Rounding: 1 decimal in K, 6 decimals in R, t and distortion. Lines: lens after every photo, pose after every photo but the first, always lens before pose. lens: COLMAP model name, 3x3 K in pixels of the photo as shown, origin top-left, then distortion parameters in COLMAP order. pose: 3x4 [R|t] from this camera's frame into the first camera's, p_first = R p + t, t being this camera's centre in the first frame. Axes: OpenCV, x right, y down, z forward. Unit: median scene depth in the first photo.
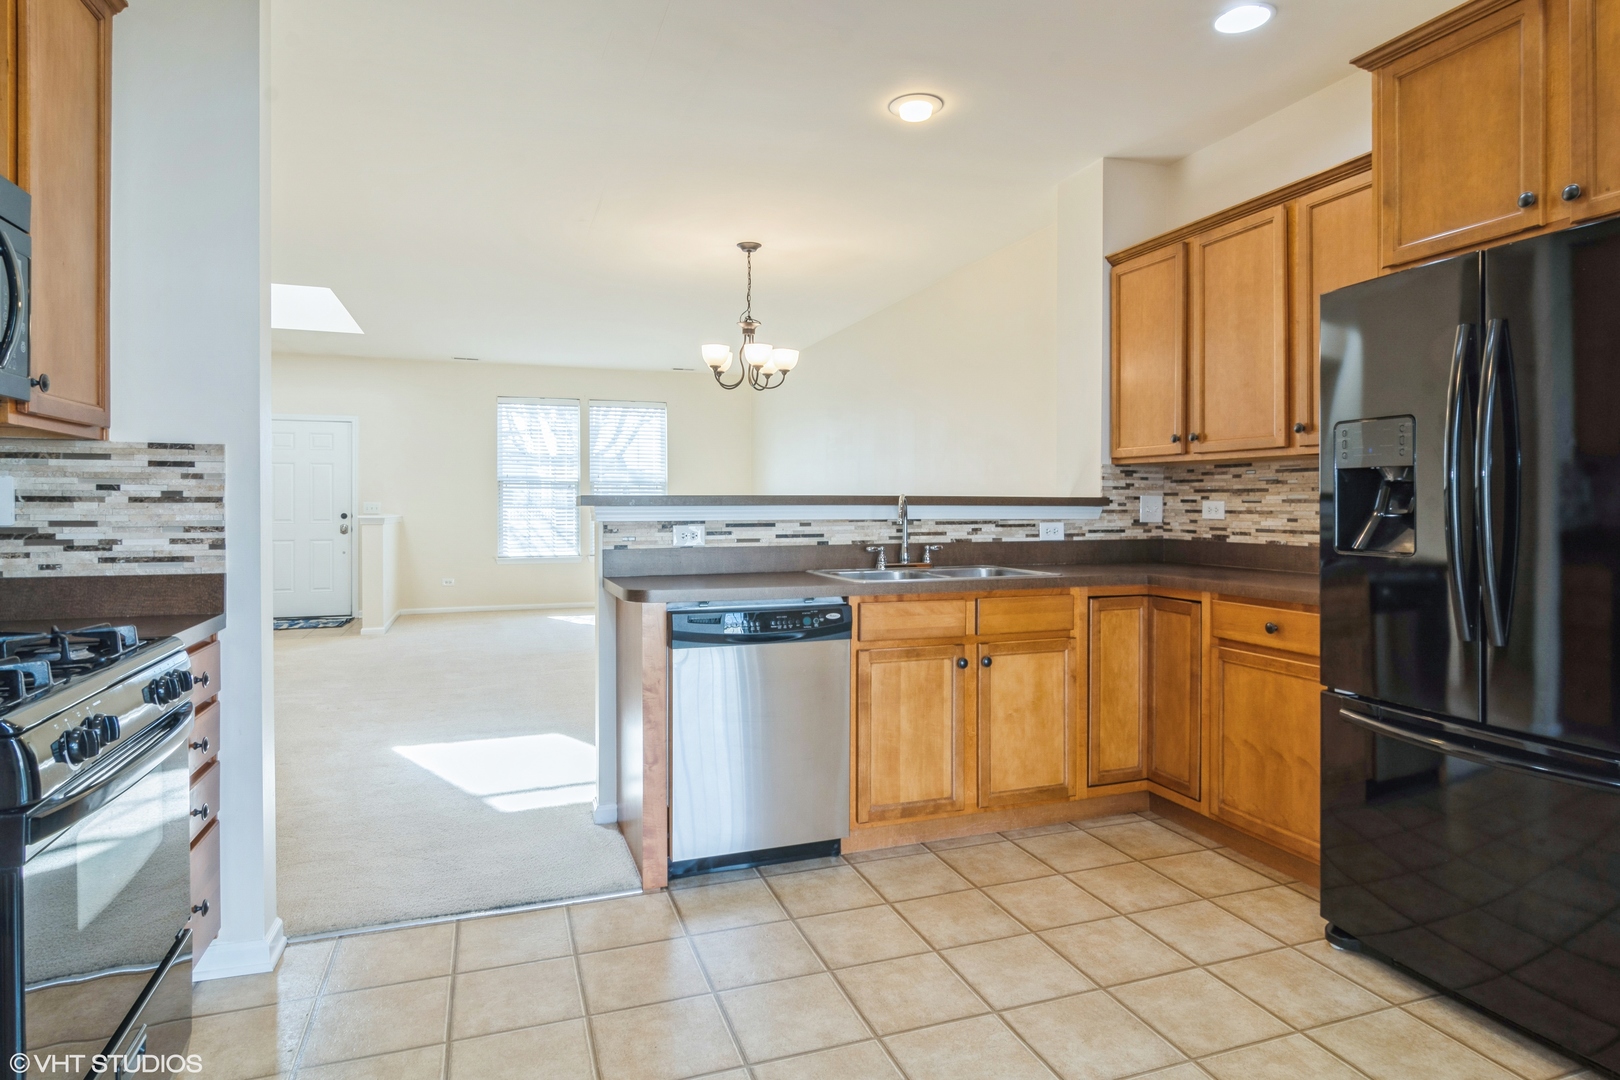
lens RADIAL K [[896.4, 0, 757.8], [0, 896.4, 514.9], [0, 0, 1]] dist [0.002950, -0.000020]
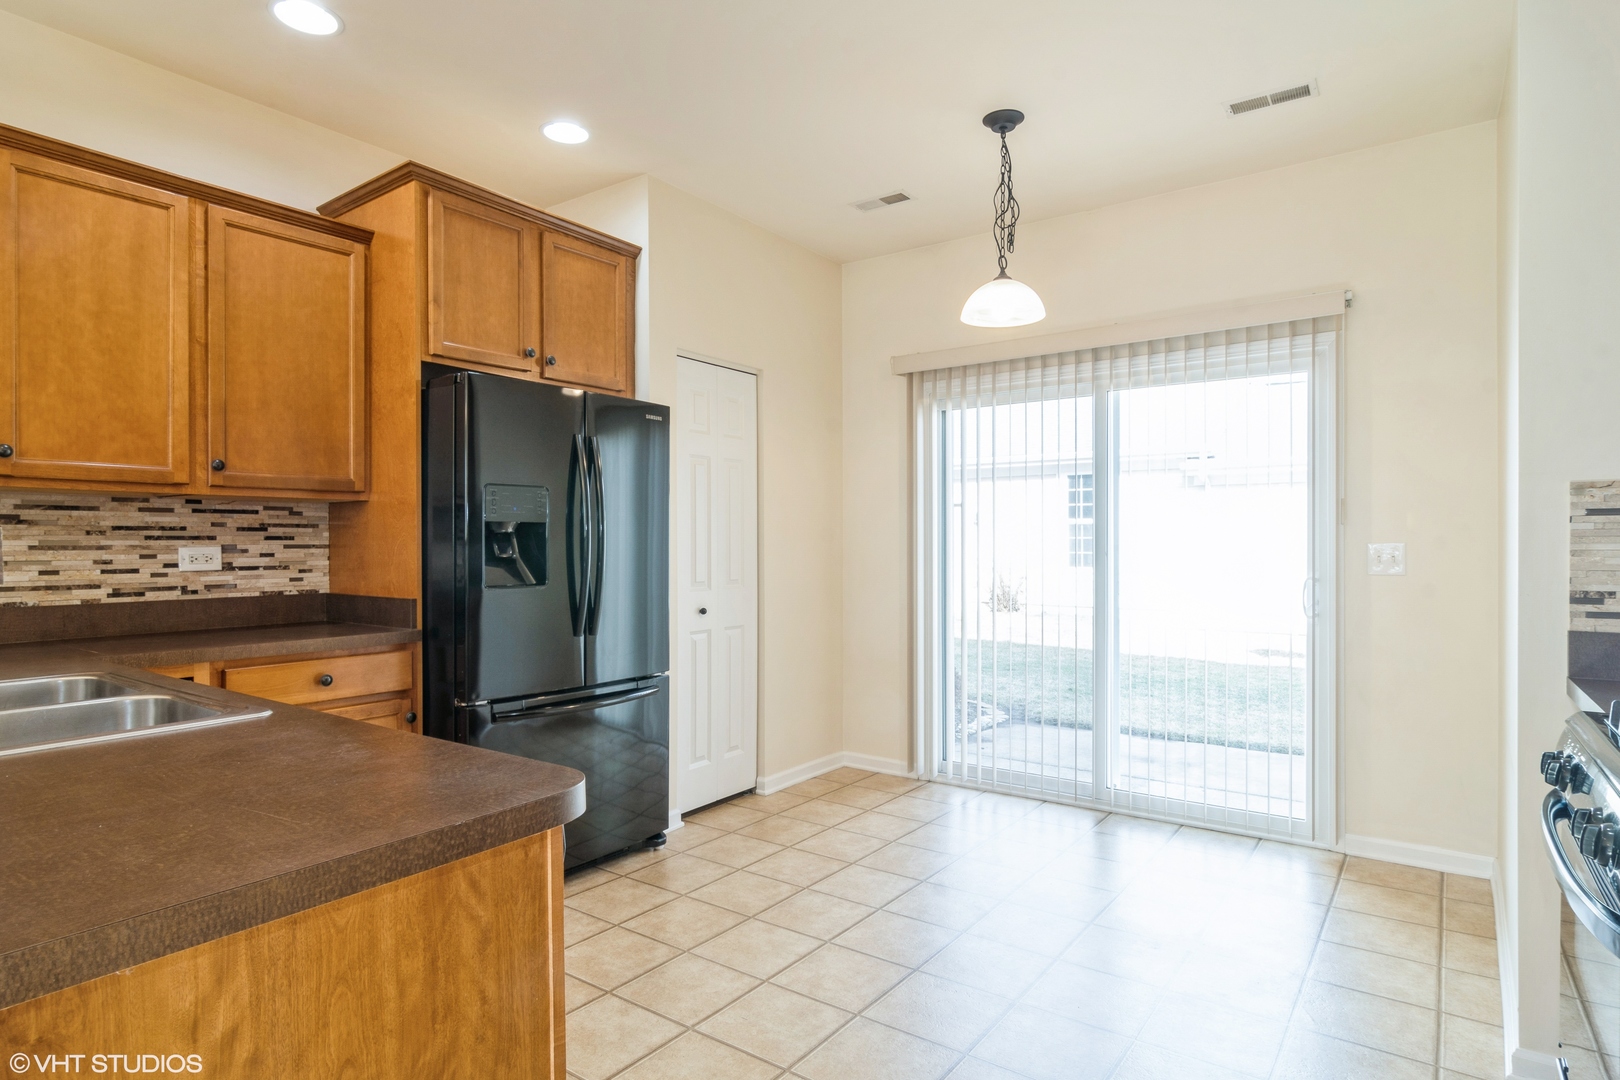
lens RADIAL K [[896.4, 0, 808.4], [0, 896.4, 533.9], [0, 0, 1]] dist [0.002950, -0.000020]
pose [[-0.597885, 0.009478, 0.801526, -0.409838], [0.010141, 0.999940, -0.004260, -0.017793], [-0.801518, 0.005581, -0.597945, 0.962841]]
